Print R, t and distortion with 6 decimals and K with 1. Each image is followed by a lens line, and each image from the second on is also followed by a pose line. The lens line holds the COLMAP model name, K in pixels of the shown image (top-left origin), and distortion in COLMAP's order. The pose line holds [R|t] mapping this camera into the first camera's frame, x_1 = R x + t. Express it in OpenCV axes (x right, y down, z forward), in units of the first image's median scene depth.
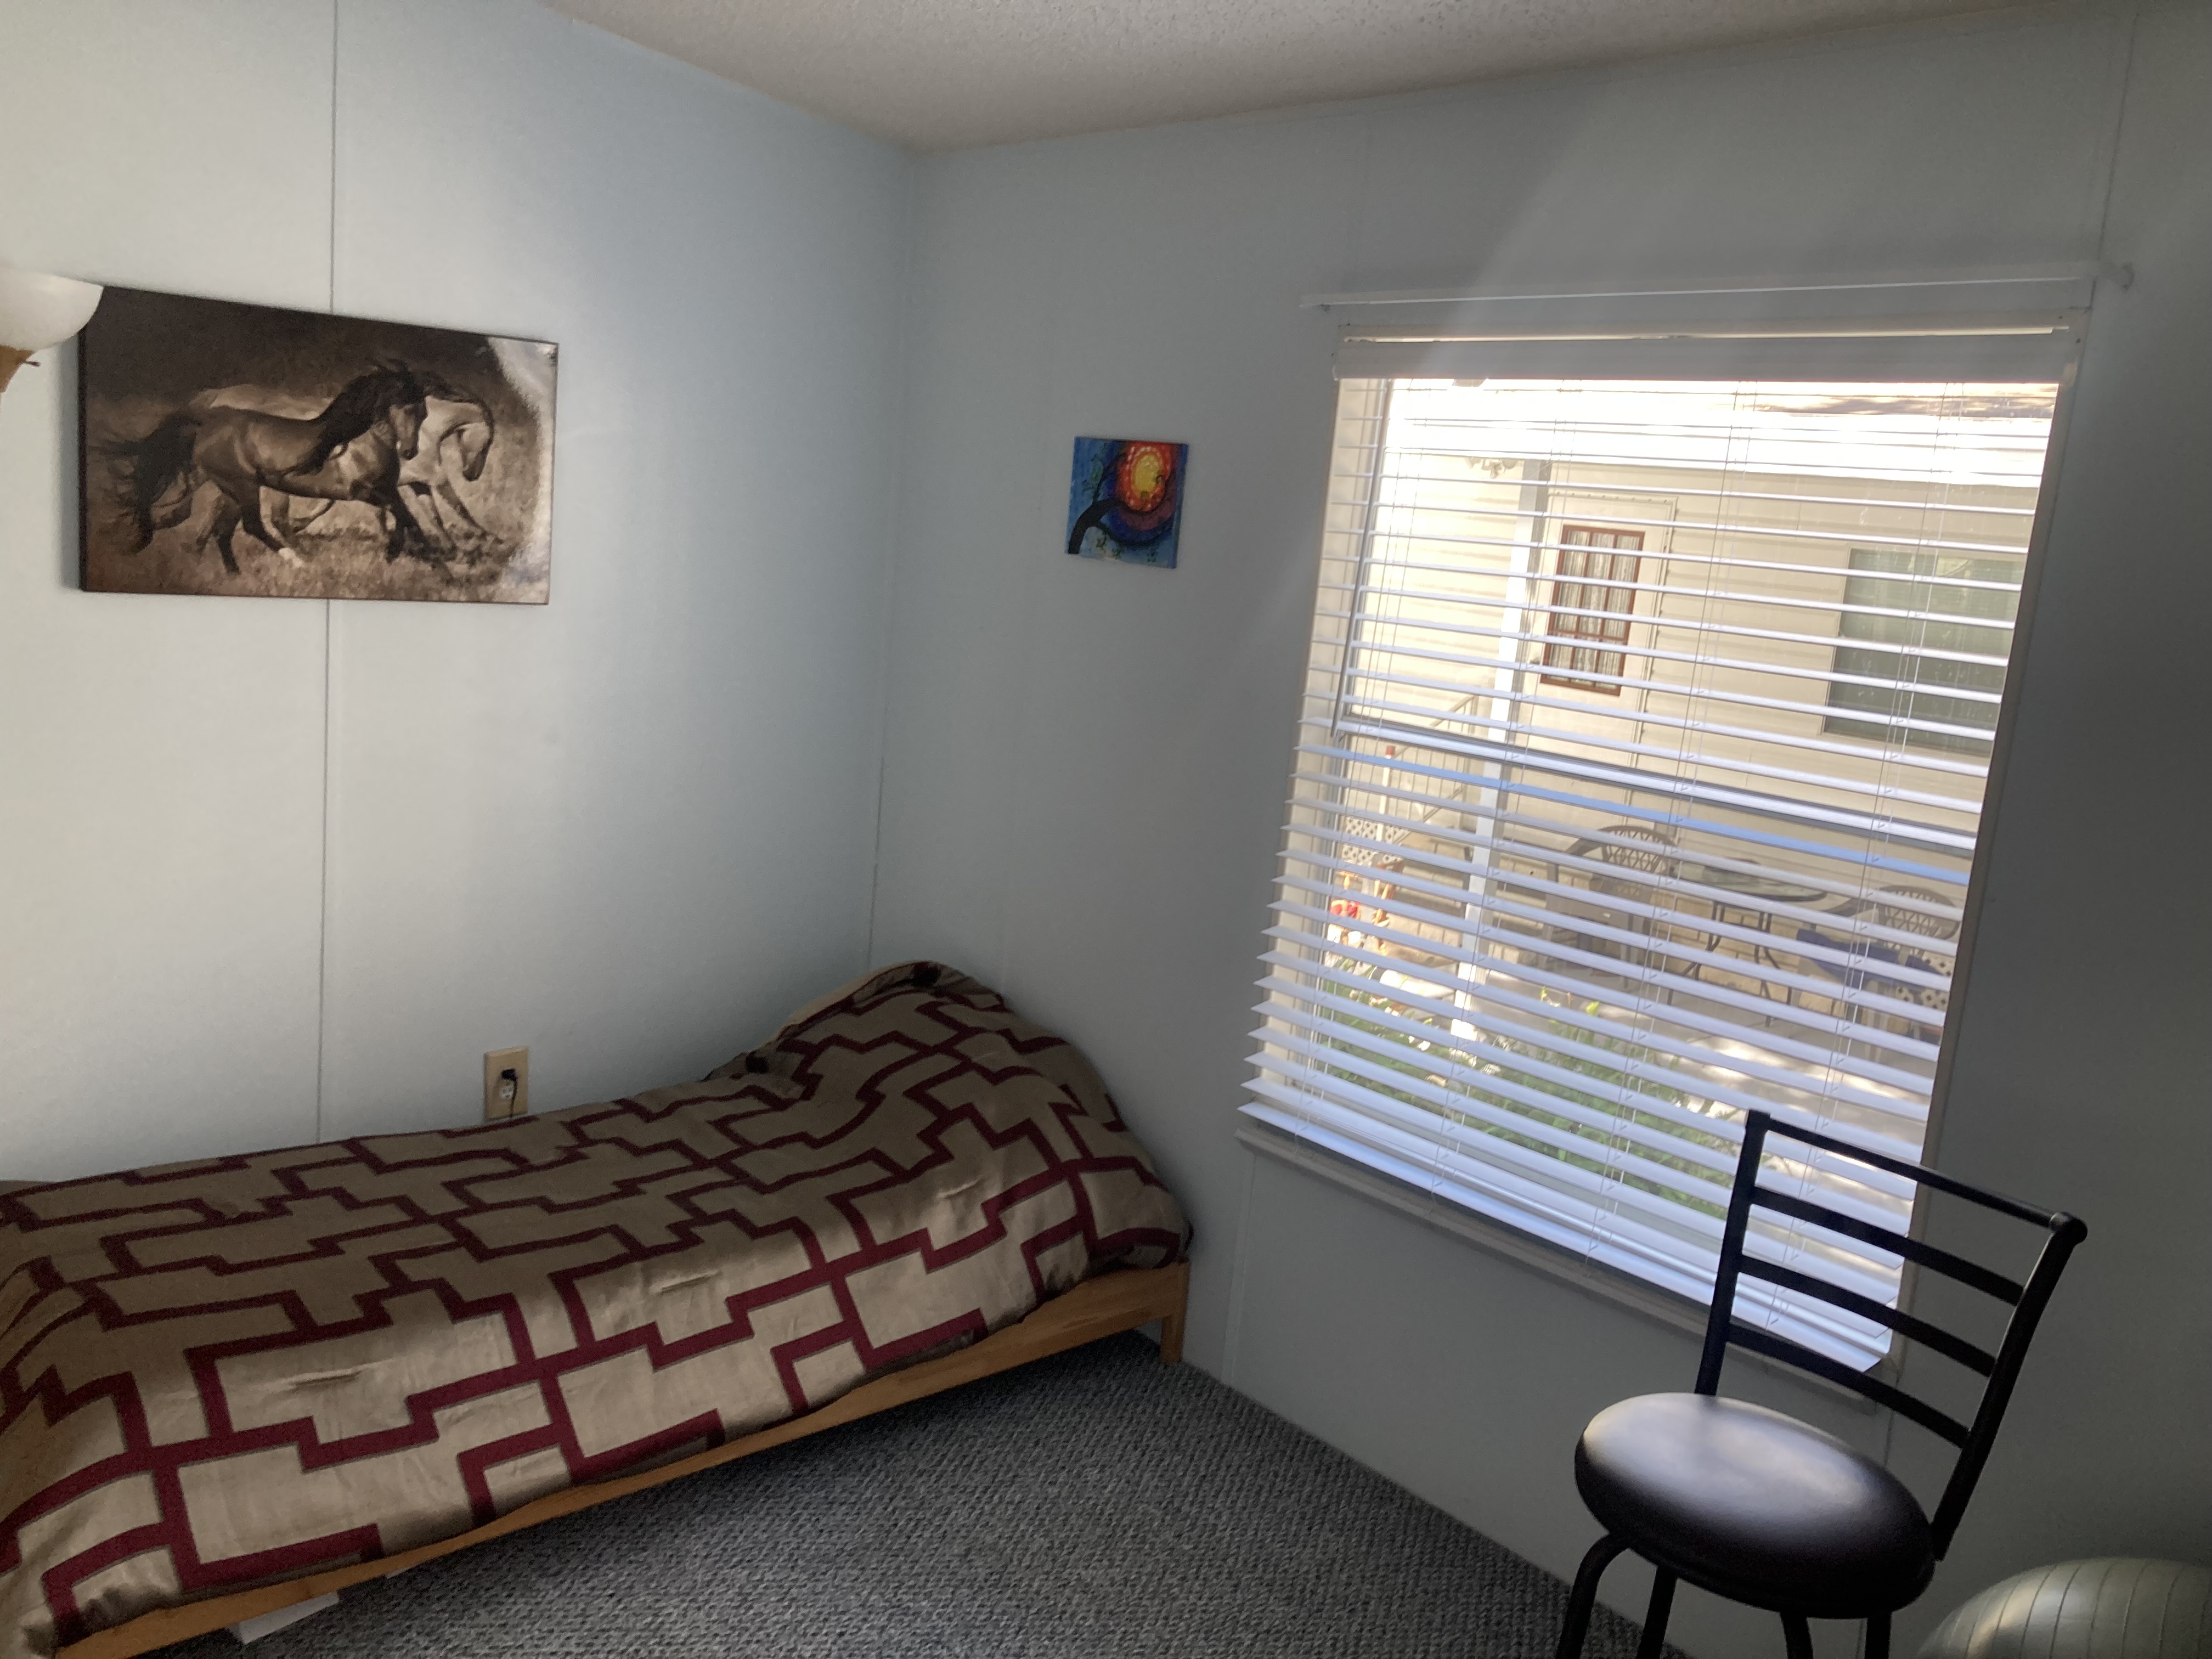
lens RADIAL K [[1802.1, 0, 1100.5], [0, 1802.1, 824.1], [0, 0, 1]] dist [0.013478, -0.030698]
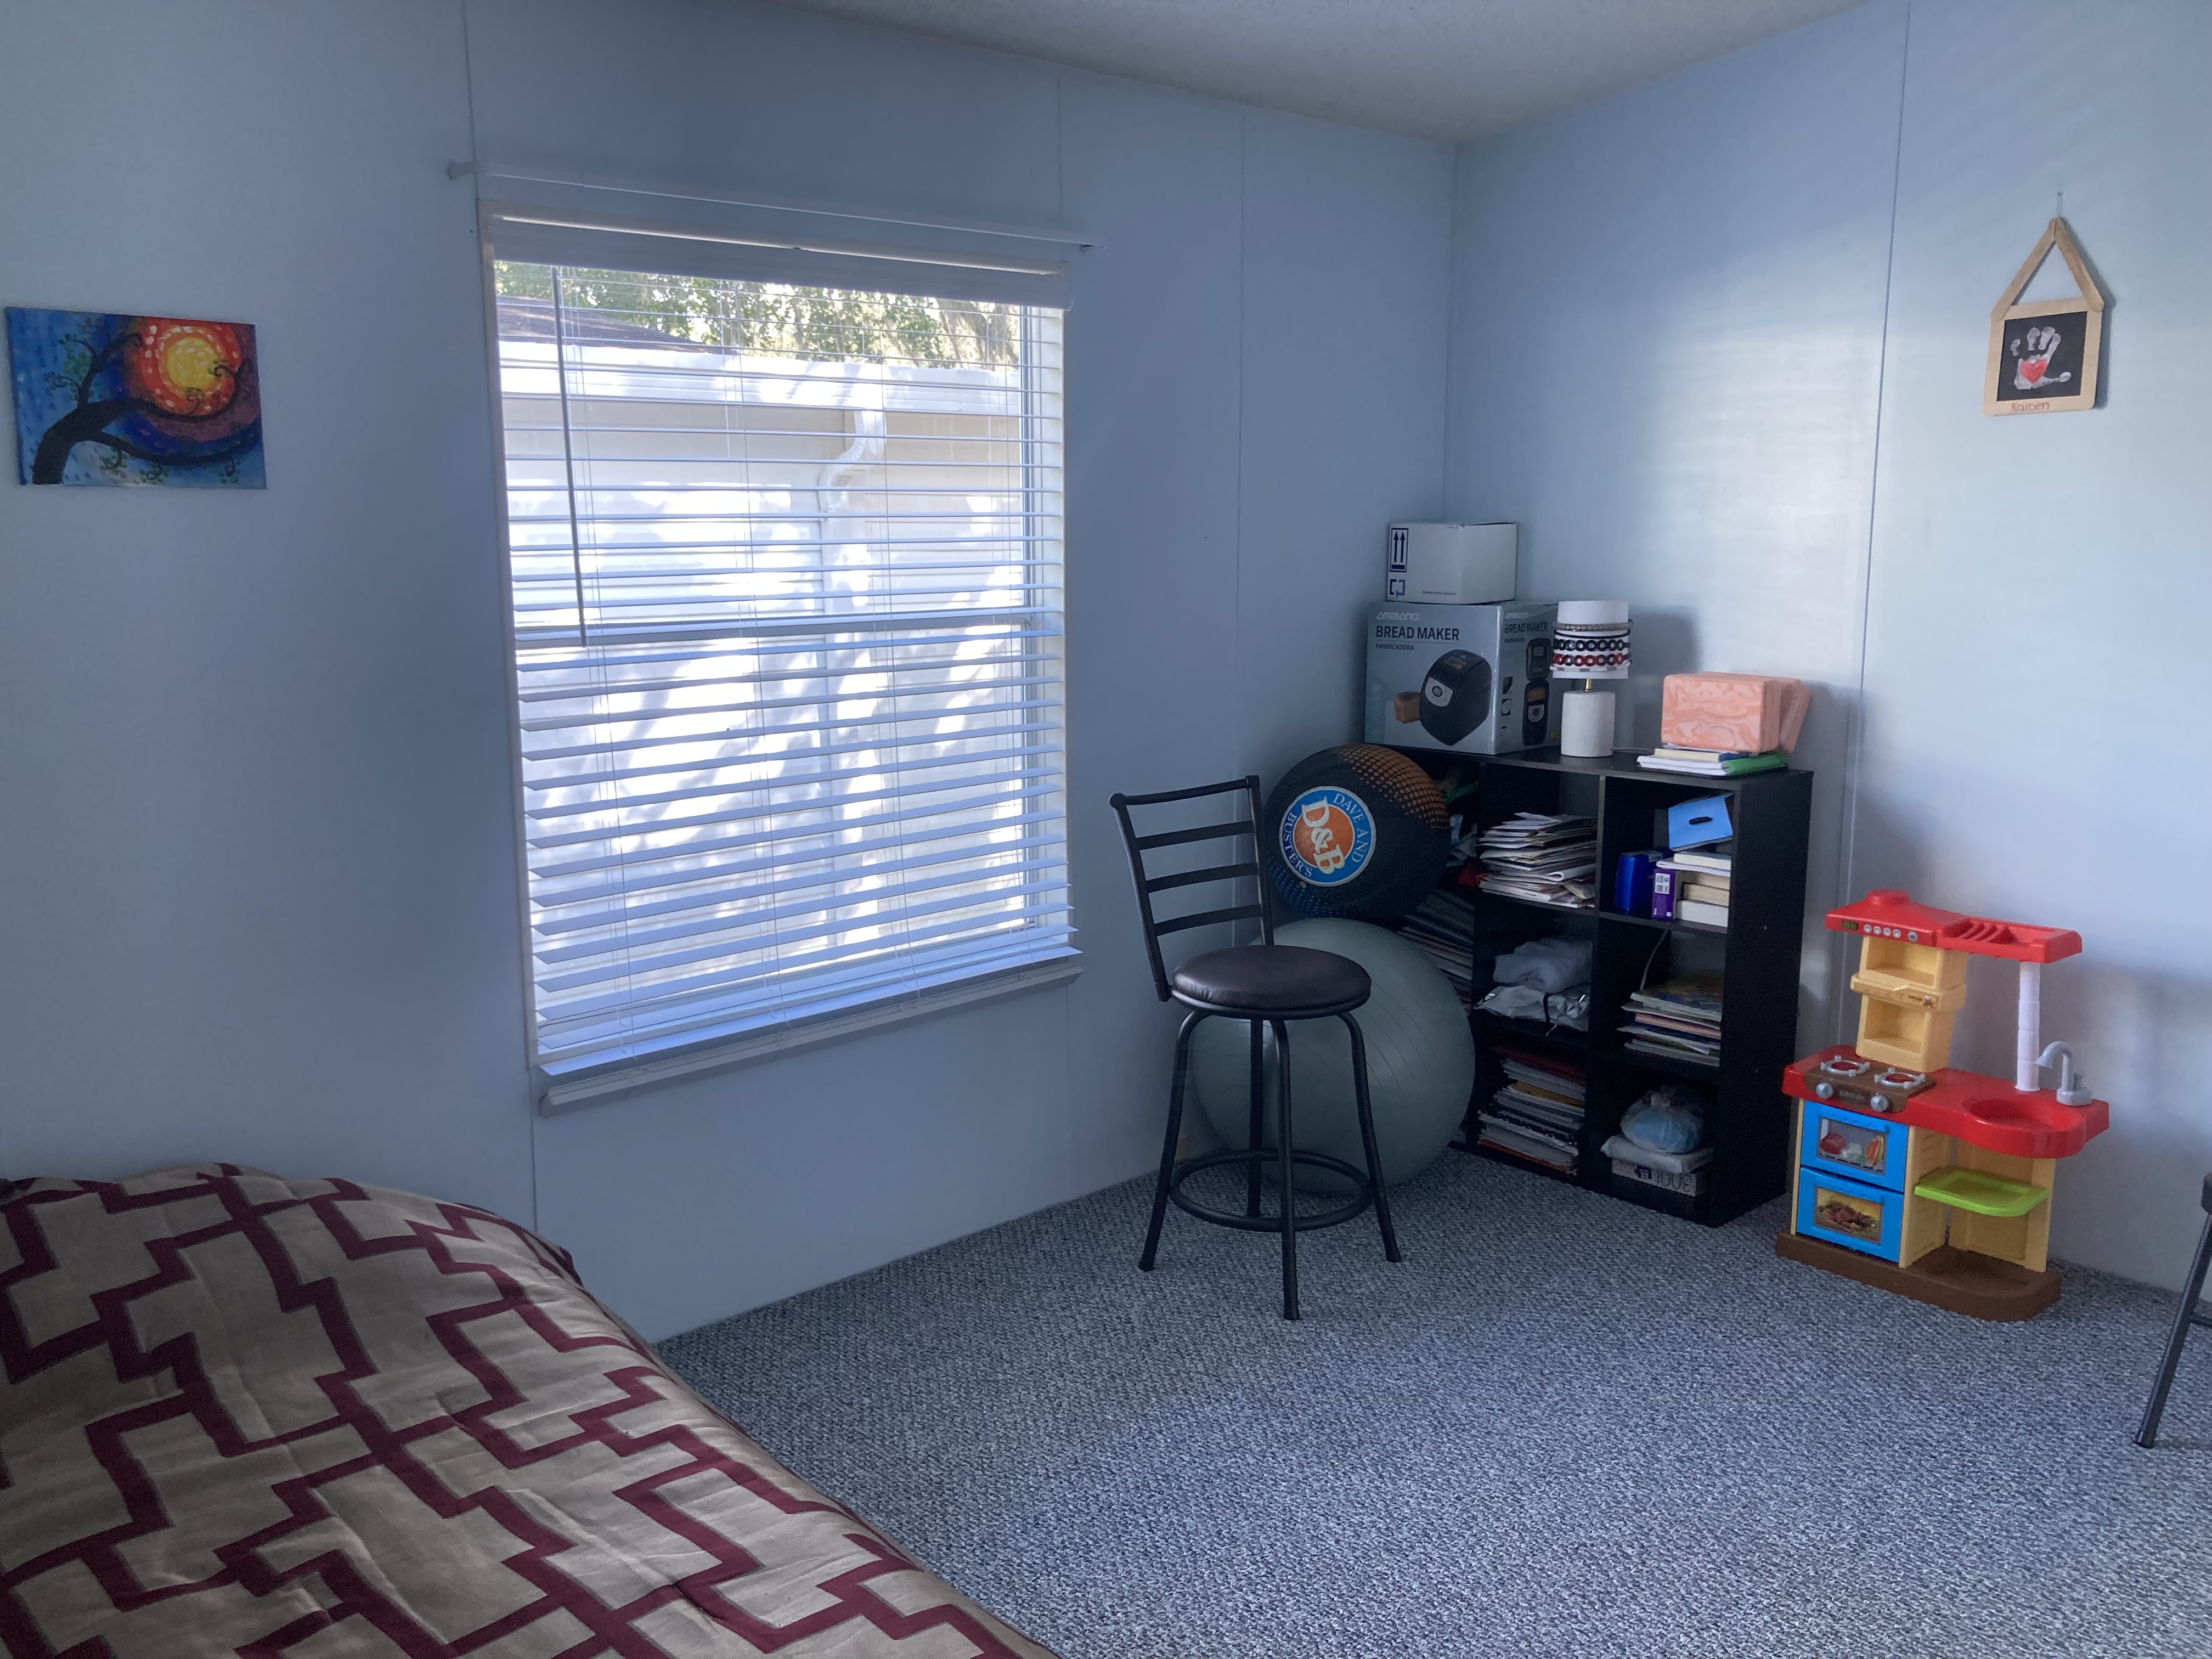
lens RADIAL K [[1802.1, 0, 1114.6], [0, 1802.1, 836.6], [0, 0, 1]] dist [0.013478, -0.030698]
pose [[-0.012961, -0.257990, 0.966061, -0.803250], [0.177938, 0.950126, 0.256122, -0.143783], [-0.983956, 0.175218, 0.033592, 0.692441]]
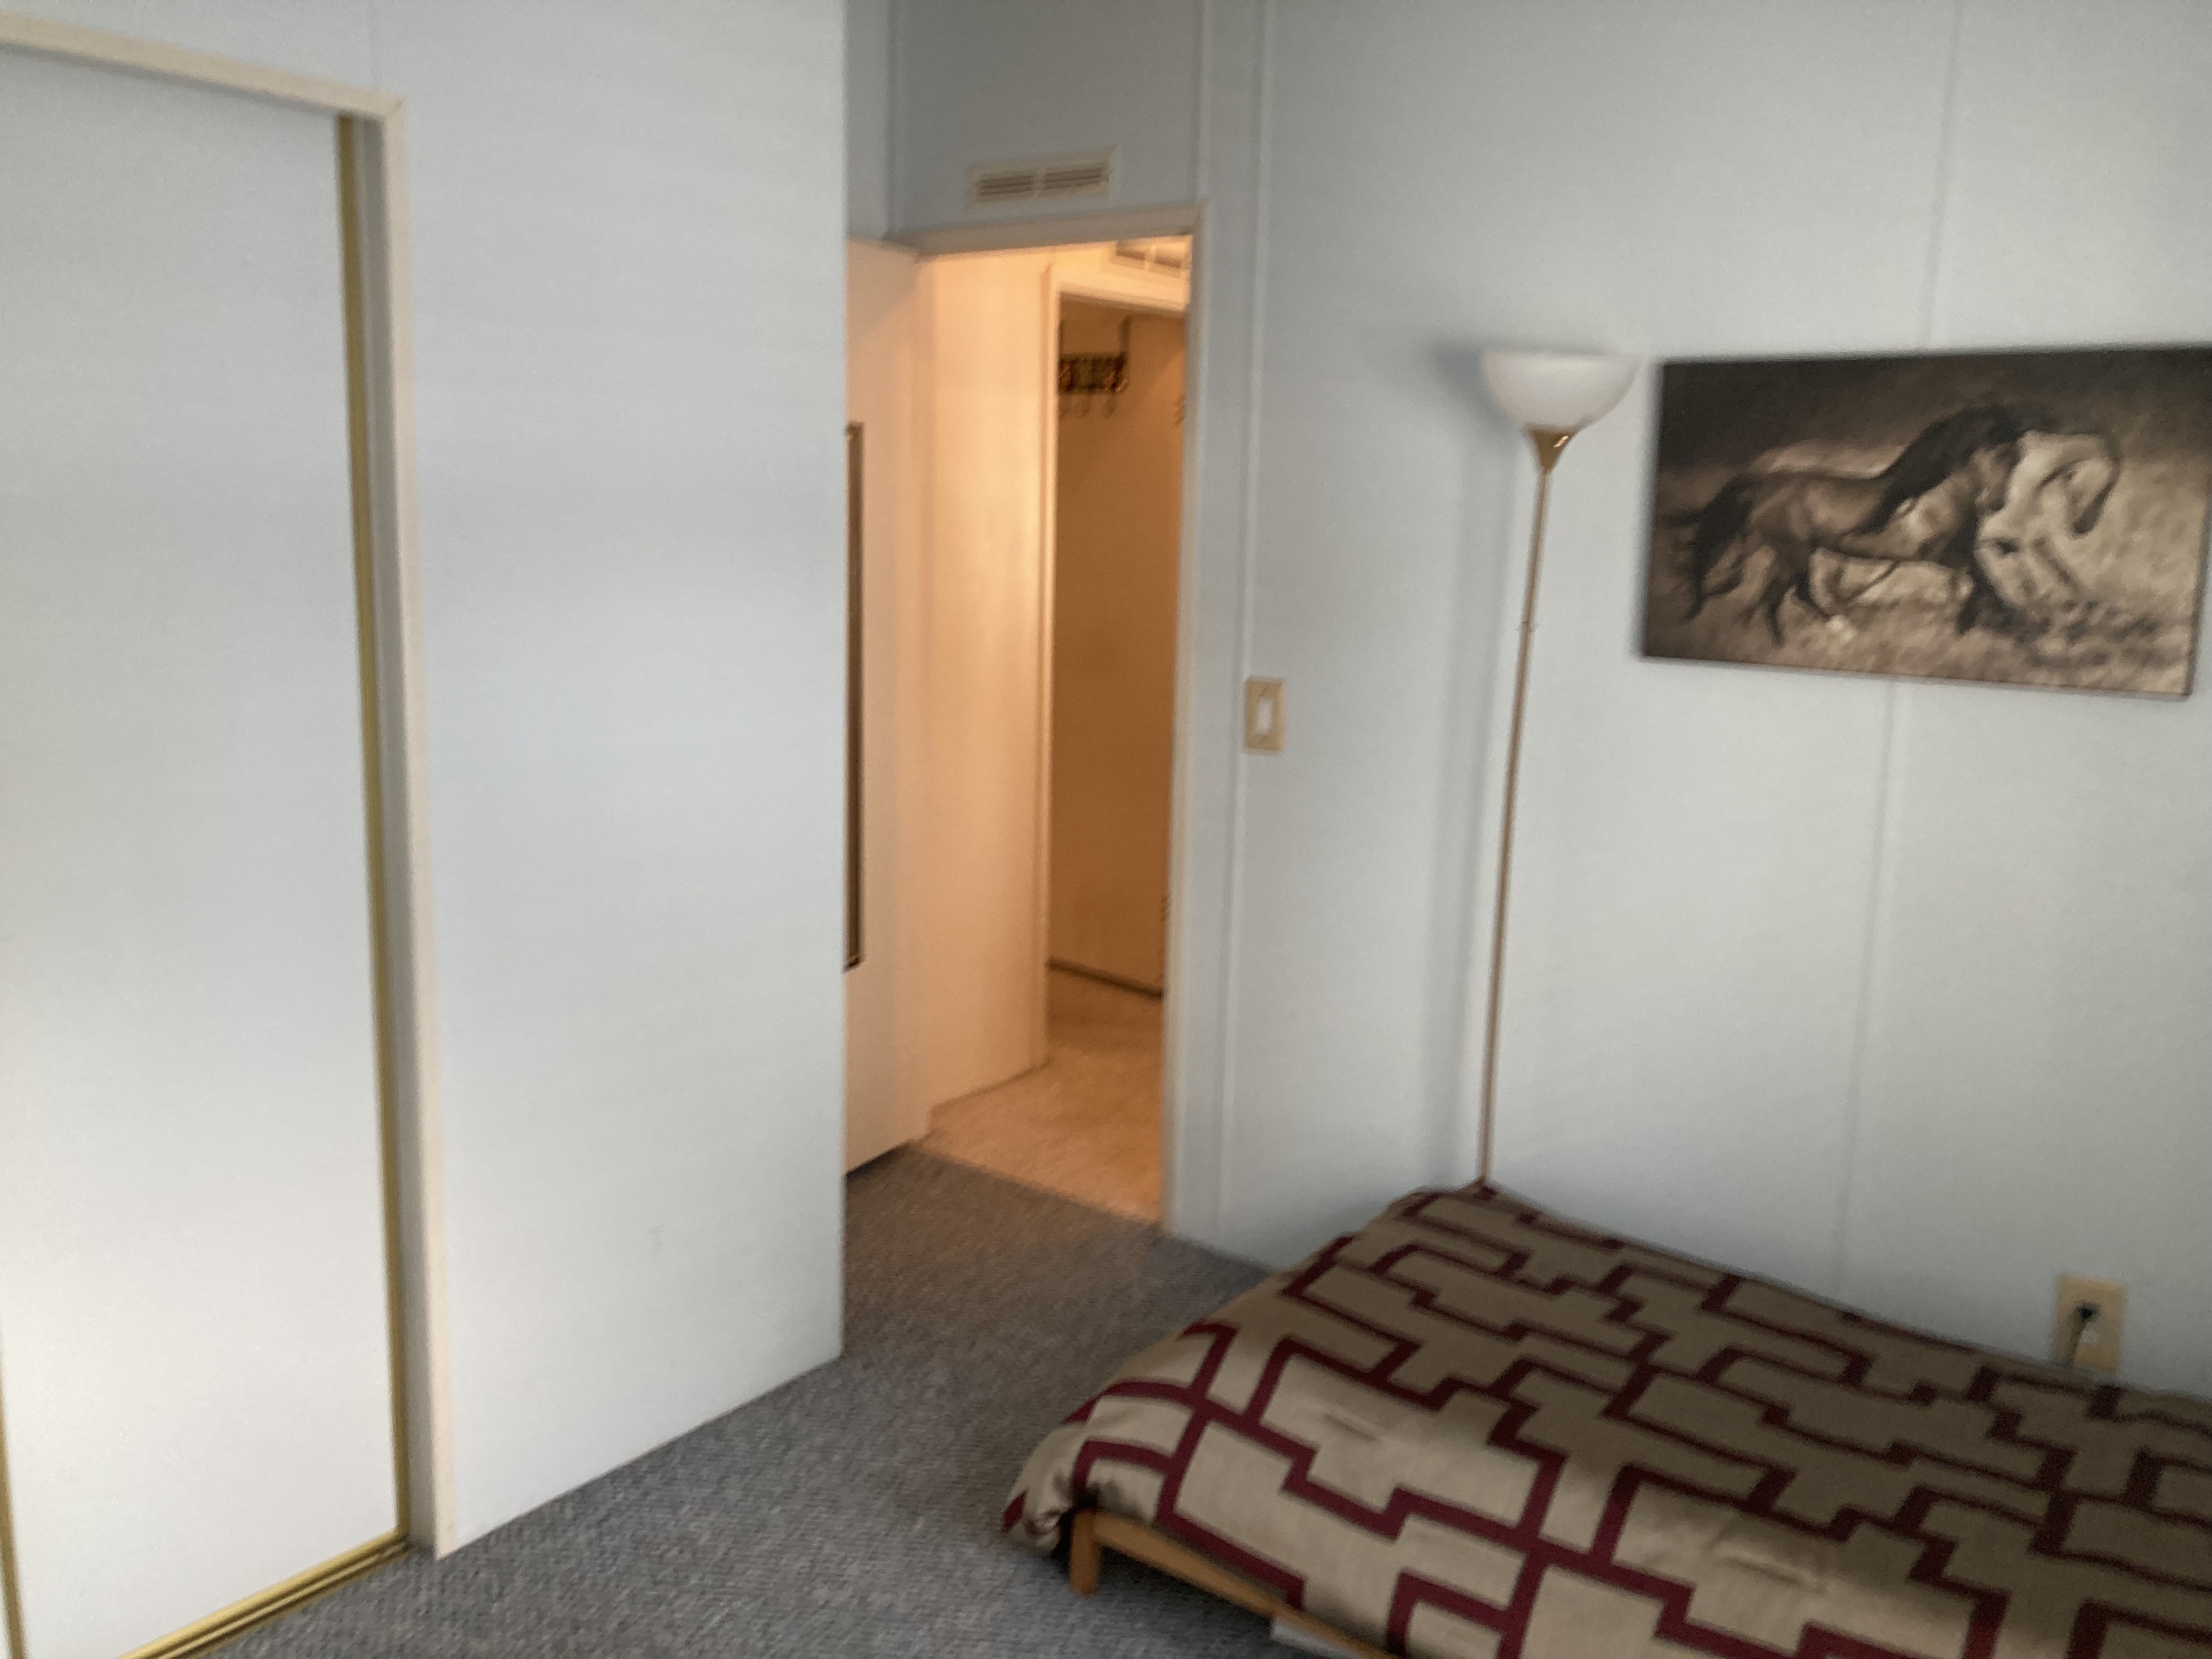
lens RADIAL K [[1802.1, 0, 1097.2], [0, 1802.1, 830.2], [0, 0, 1]] dist [0.013478, -0.030698]
pose [[0.195432, 0.091452, -0.976444, 0.366431], [-0.185844, 0.981056, 0.054687, -0.029263], [0.962948, 0.170778, 0.208726, 0.469472]]
